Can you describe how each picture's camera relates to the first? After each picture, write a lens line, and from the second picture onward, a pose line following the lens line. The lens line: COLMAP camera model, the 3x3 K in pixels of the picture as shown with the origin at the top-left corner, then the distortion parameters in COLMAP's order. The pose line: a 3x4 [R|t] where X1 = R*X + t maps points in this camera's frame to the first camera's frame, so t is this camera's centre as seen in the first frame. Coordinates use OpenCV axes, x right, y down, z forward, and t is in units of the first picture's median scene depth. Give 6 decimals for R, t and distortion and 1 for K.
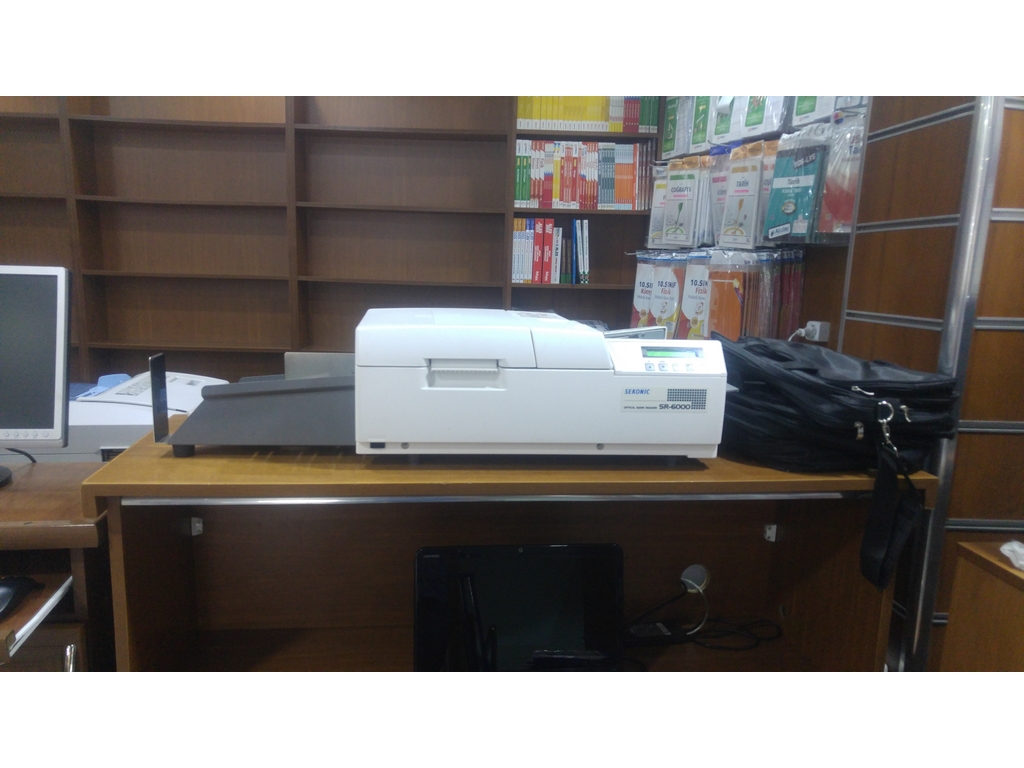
lens RADIAL K [[762.5, 0, 500.6], [0, 762.5, 403.2], [0, 0, 1]] dist [-0.001280, 0.038683]
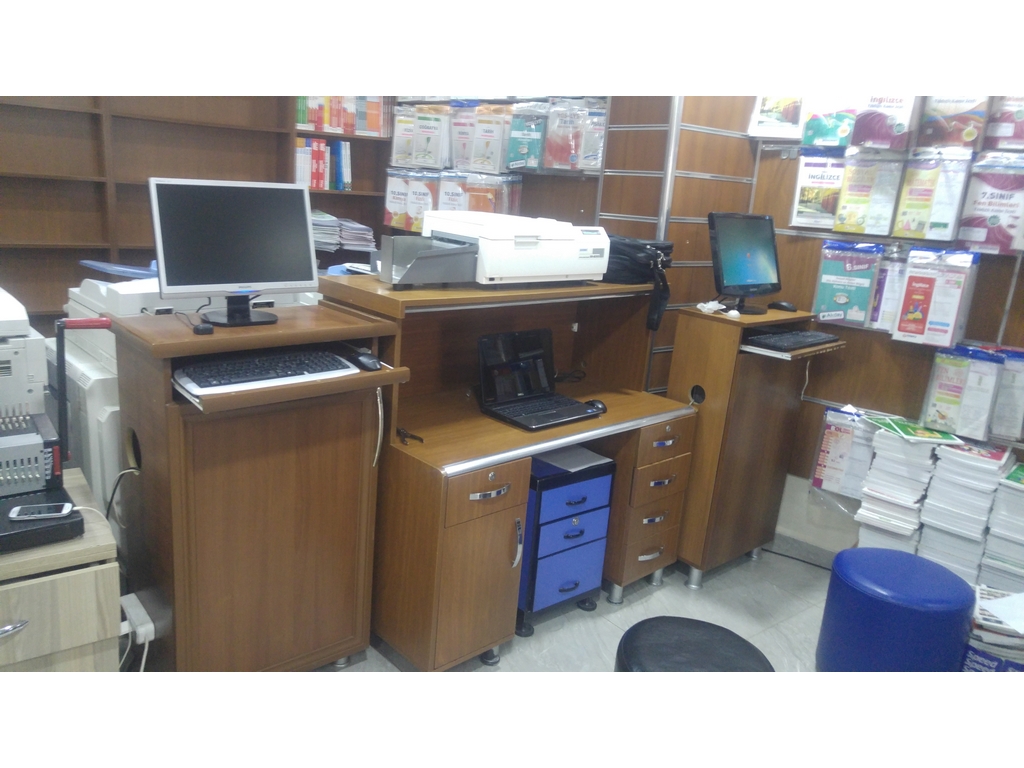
lens RADIAL K [[762.5, 0, 482.1], [0, 762.5, 391.8], [0, 0, 1]] dist [-0.001280, 0.038683]
pose [[0.815022, -0.126029, 0.565557, -0.570063], [0.062432, 0.989477, 0.130525, 0.035725], [-0.576056, -0.071072, 0.814314, -0.281910]]
